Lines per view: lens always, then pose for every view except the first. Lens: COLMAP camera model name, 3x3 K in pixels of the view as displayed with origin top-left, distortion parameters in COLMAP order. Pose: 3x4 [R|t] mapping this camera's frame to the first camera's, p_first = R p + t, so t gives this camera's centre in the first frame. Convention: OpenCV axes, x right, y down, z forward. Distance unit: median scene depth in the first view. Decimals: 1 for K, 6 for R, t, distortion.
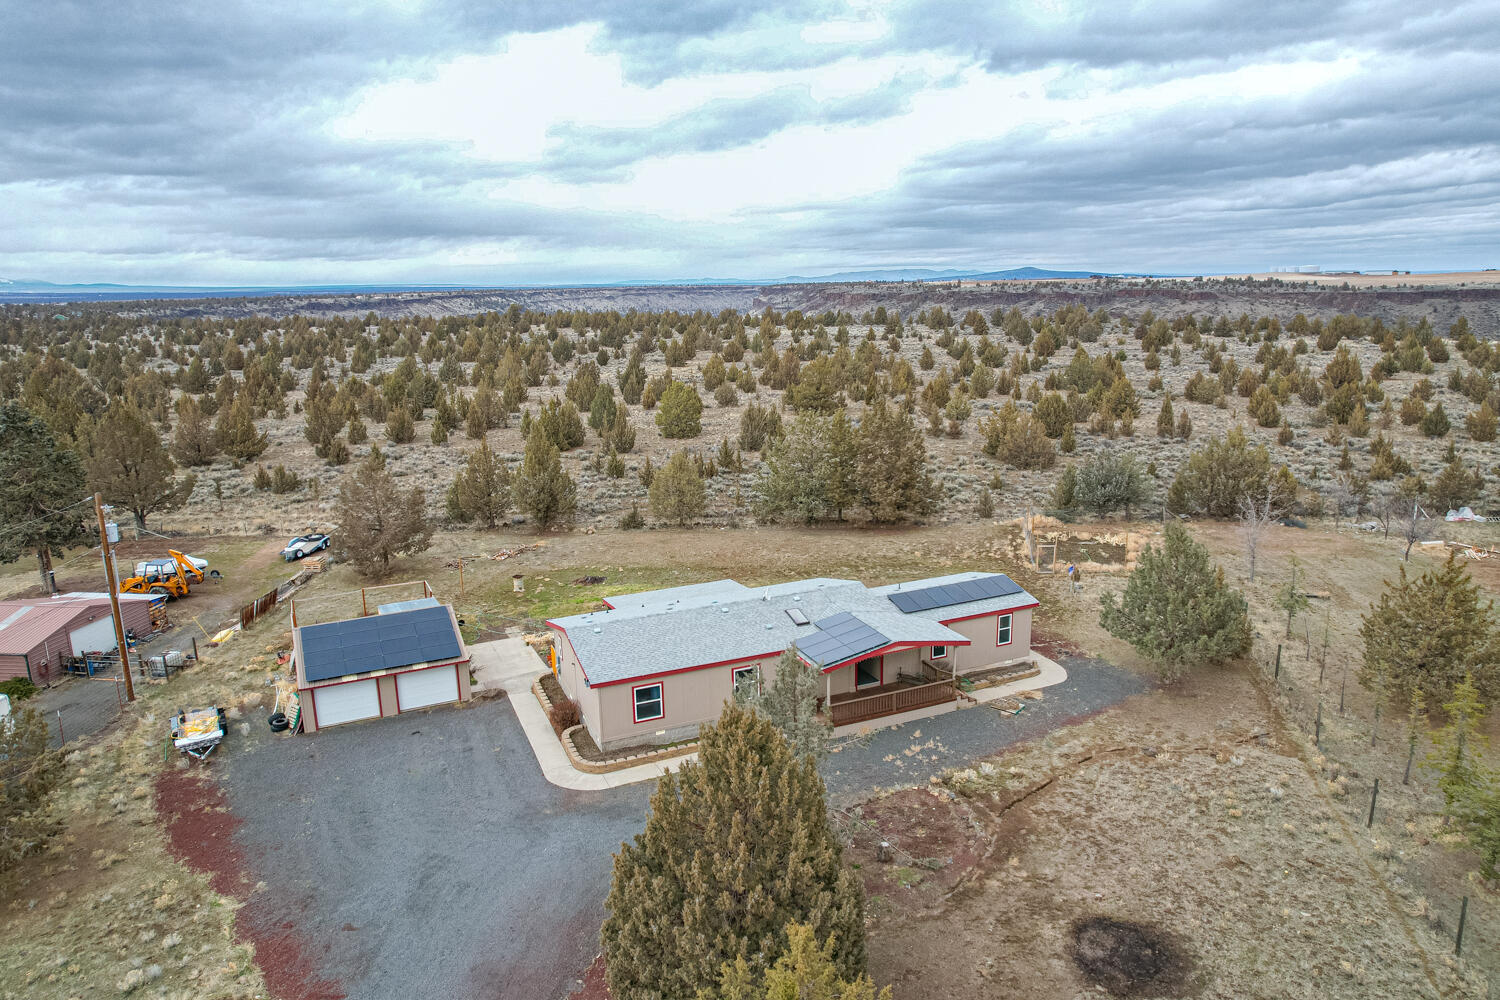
lens RADIAL K [[967.9, 0, 750.0], [0, 967.9, 500.0], [0, 0, 1]] dist [-0.089978, 0.021927]
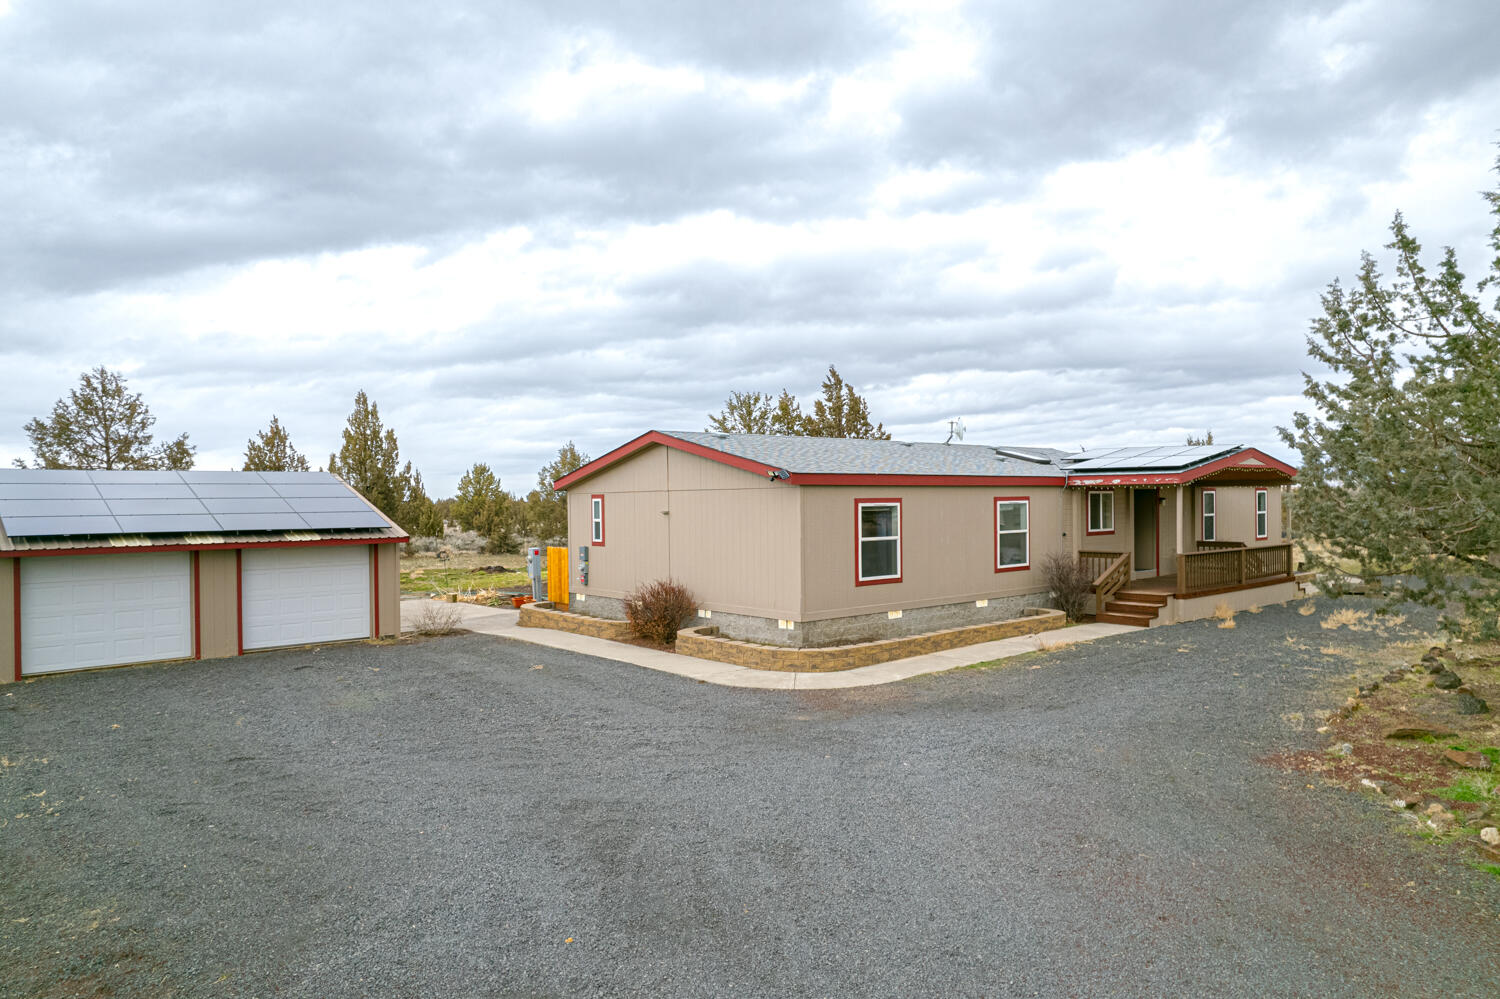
lens RADIAL K [[984.5, 0, 750.0], [0, 984.5, 499.5], [0, 0, 1]] dist [-0.049310, 0.019658]
pose [[0.956363, -0.000899, 0.292179, -0.301866], [0.068319, 0.972962, -0.220629, 0.289554], [-0.284081, 0.230963, 0.930566, 0.564269]]
